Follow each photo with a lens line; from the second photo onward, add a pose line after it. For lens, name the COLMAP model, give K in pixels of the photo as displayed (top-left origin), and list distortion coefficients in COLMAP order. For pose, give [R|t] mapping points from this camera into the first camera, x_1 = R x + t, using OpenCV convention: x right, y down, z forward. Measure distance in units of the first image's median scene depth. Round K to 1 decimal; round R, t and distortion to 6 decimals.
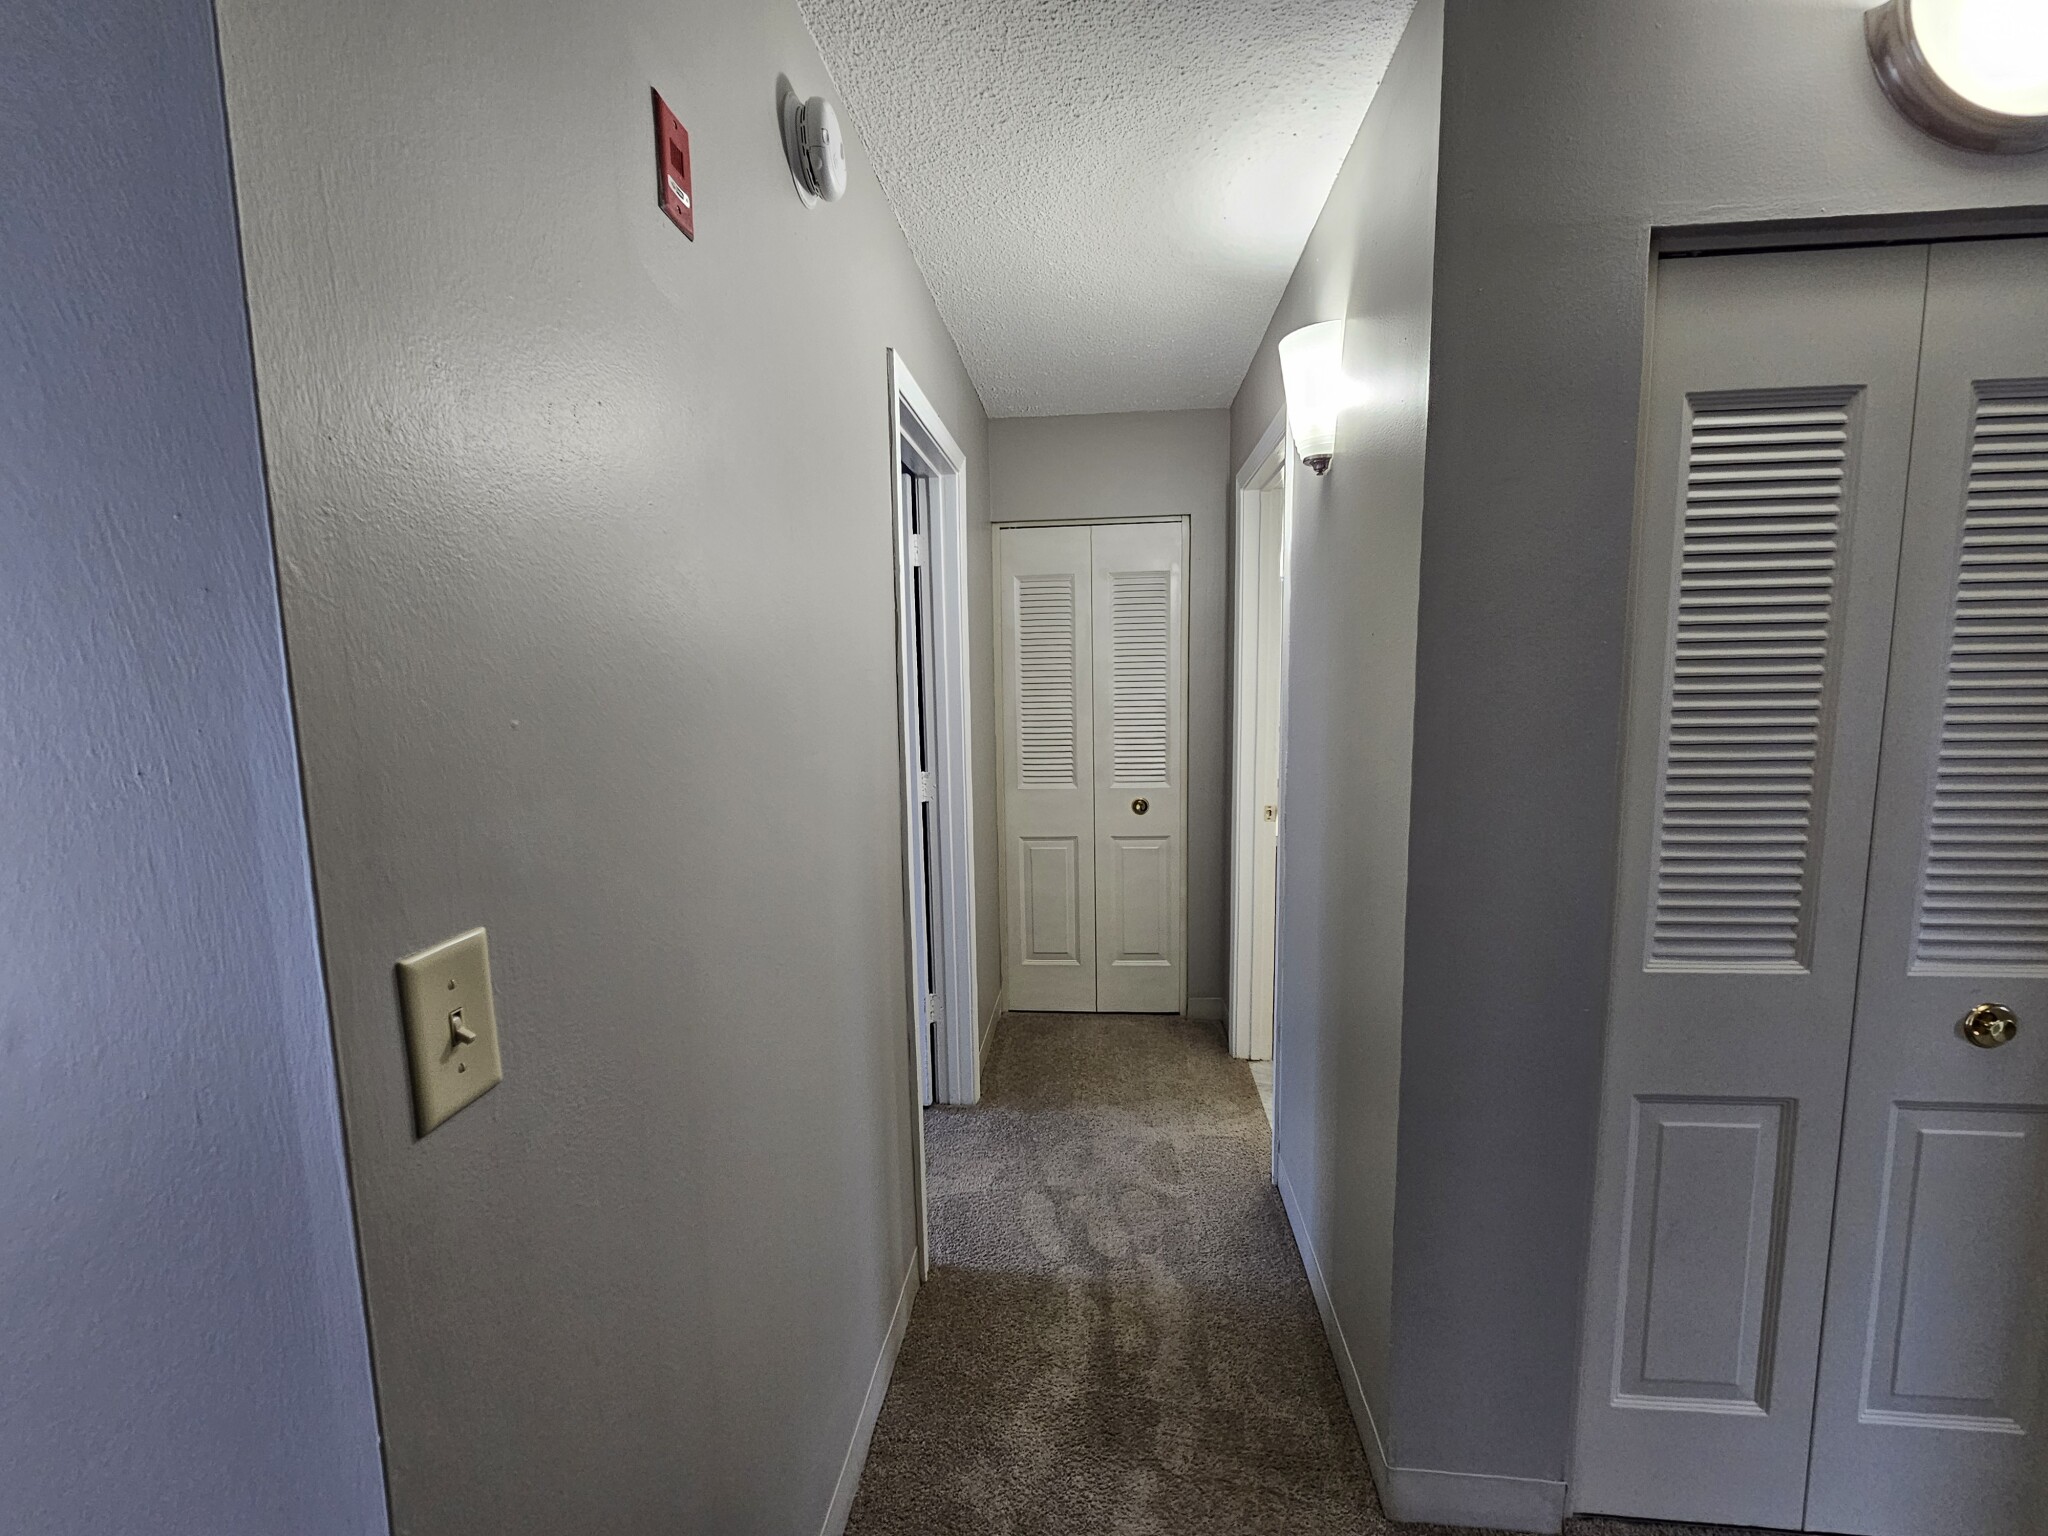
lens RADIAL K [[822.7, 0, 1035.4], [0, 822.7, 762.8], [0, 0, 1]] dist [-0.000716, -0.000137]
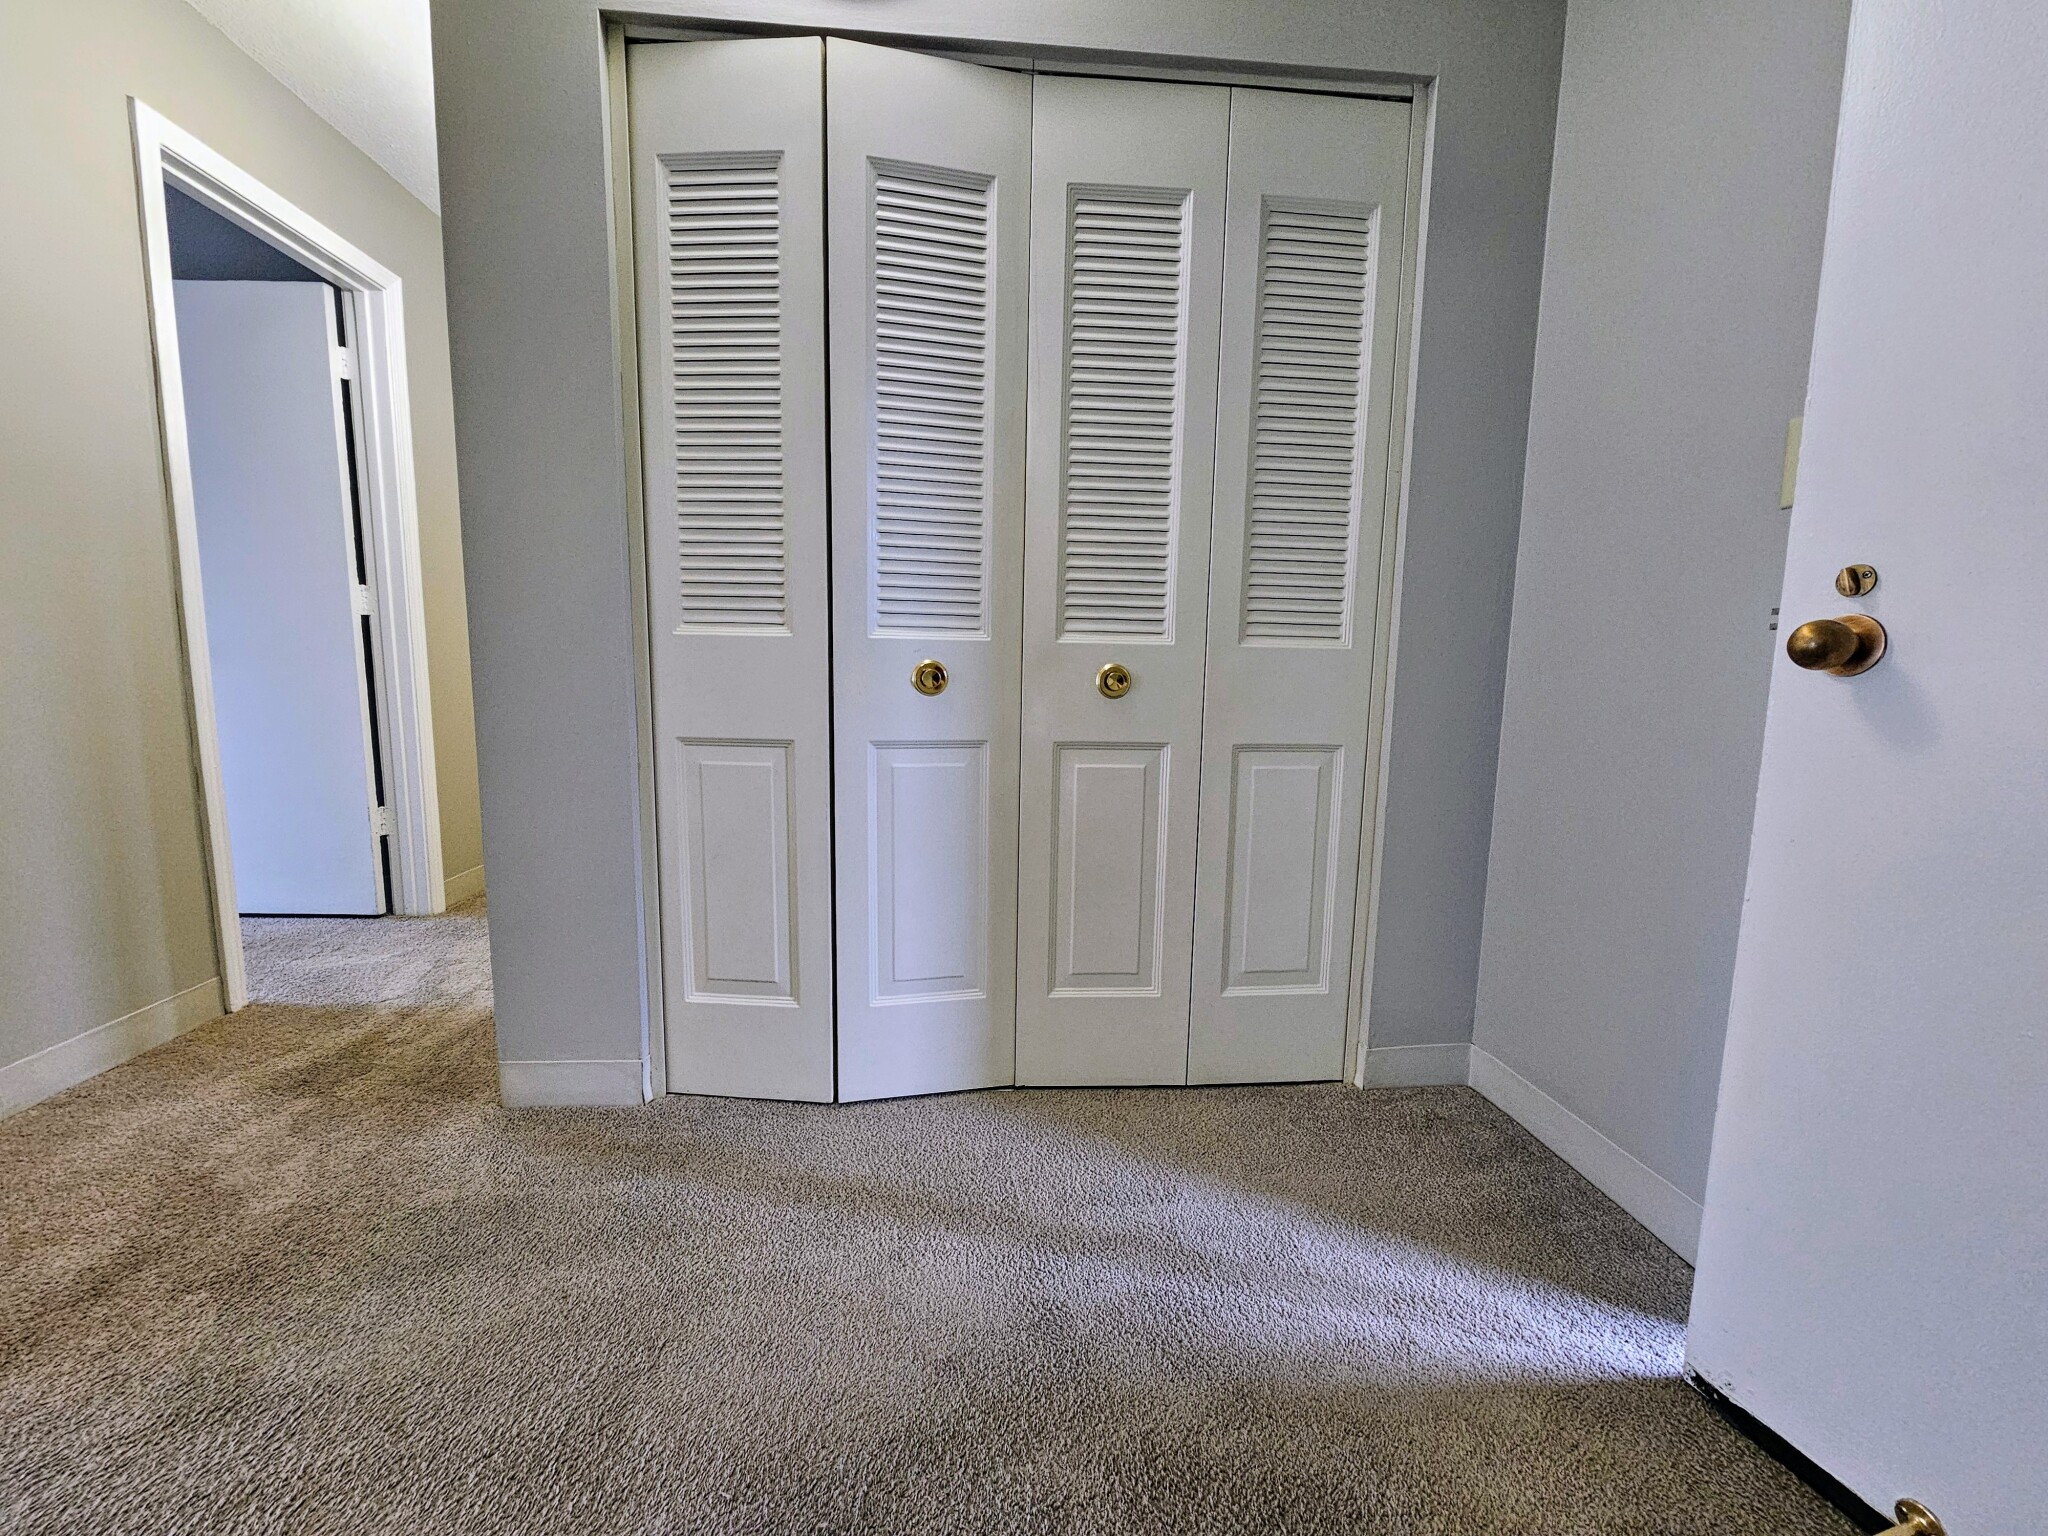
lens RADIAL K [[835.1, 0, 1029.0], [0, 835.1, 772.1], [0, 0, 1]] dist [-0.001443, -0.000260]
pose [[0.987533, 0.008018, 0.157205, 0.976838], [-0.012156, 0.999604, 0.025380, 0.385098], [-0.156940, -0.026974, 0.987240, -0.301499]]
